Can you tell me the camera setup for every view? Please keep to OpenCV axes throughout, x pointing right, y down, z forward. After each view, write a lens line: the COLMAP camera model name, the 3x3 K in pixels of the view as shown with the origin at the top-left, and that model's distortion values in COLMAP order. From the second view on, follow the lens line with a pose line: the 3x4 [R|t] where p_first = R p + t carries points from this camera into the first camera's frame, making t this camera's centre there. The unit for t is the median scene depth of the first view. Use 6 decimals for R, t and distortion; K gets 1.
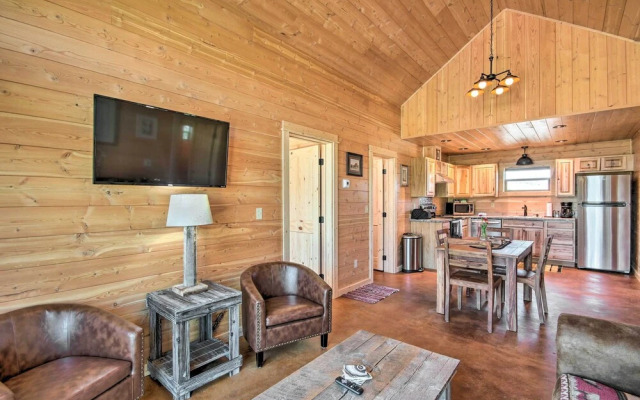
lens RADIAL K [[304.7, 0, 315.7], [0, 304.7, 205.9], [0, 0, 1]] dist [0.013669, -0.000262]
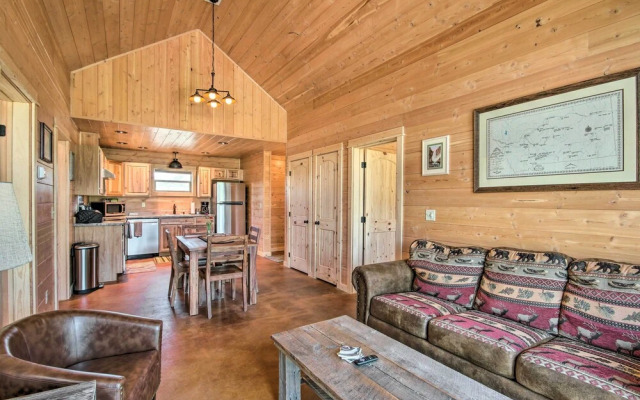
lens RADIAL K [[304.7, 0, 315.7], [0, 304.7, 205.9], [0, 0, 1]] dist [0.013669, -0.000262]
pose [[0.297278, -0.013021, 0.954702, -0.253078], [0.009951, 0.999895, 0.010539, -0.004266], [-0.954739, 0.006367, 0.297377, 0.204098]]
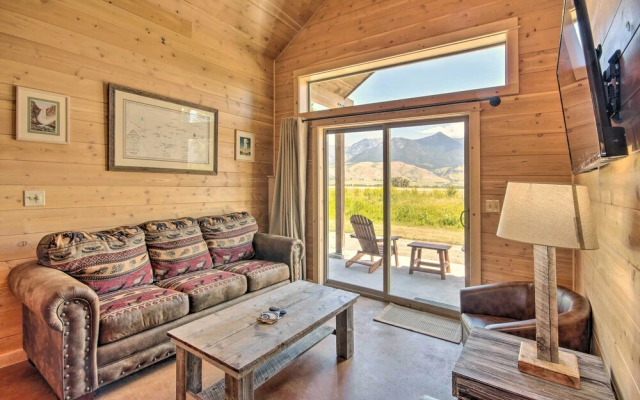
lens RADIAL K [[307.9, 0, 320.2], [0, 307.9, 176.8], [0, 0, 1]] dist [-0.004213, -0.000379]
pose [[-0.995684, -0.027321, -0.088697, 0.012941], [-0.027030, 0.999625, -0.004483, -0.015113], [0.088786, -0.002066, -0.996049, 0.595542]]
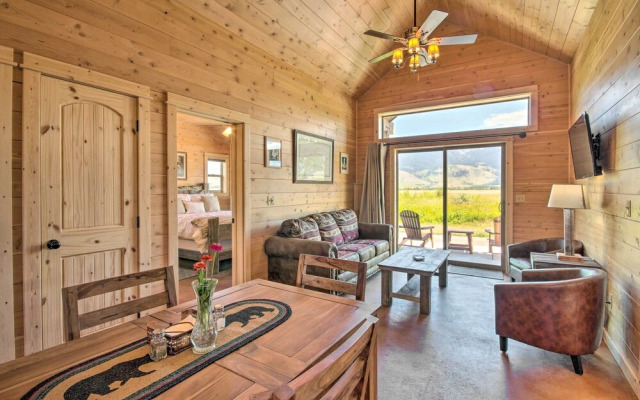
lens RADIAL K [[305.2, 0, 318.1], [0, 305.2, 192.1], [0, 0, 1]] dist [-0.000358, 0.000560]
pose [[-0.990696, 0.003278, -0.136056, 0.335100], [-0.000604, 0.999594, 0.028477, -0.017336], [0.136094, 0.028294, -0.990292, 0.855552]]
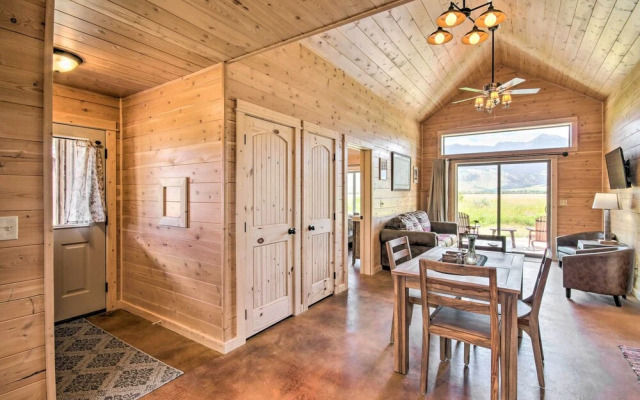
lens RADIAL K [[302.7, 0, 315.8], [0, 302.7, 196.2], [0, 0, 1]] dist [0.000577, -0.001338]
pose [[-0.995155, 0.001507, -0.098305, 0.643794], [-0.001307, 0.999592, 0.028550, -0.028801], [0.098308, 0.028540, -0.994747, 1.082252]]
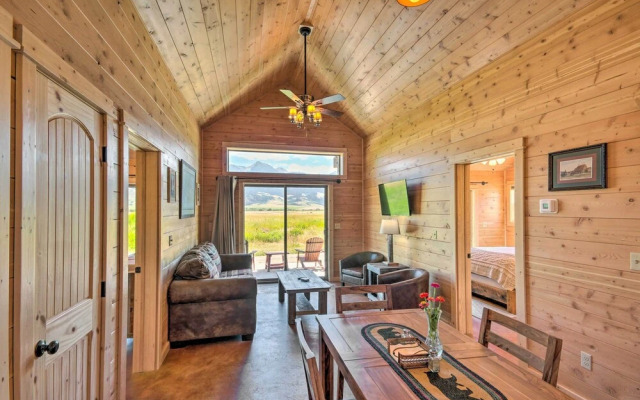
lens RADIAL K [[304.7, 0, 315.7], [0, 304.7, 205.9], [0, 0, 1]] dist [0.013669, -0.000262]
pose [[-0.597761, -0.009862, -0.801614, 0.652985], [-0.013704, 0.999904, -0.002082, -0.048816], [0.801557, 0.009741, -0.597839, 0.746175]]
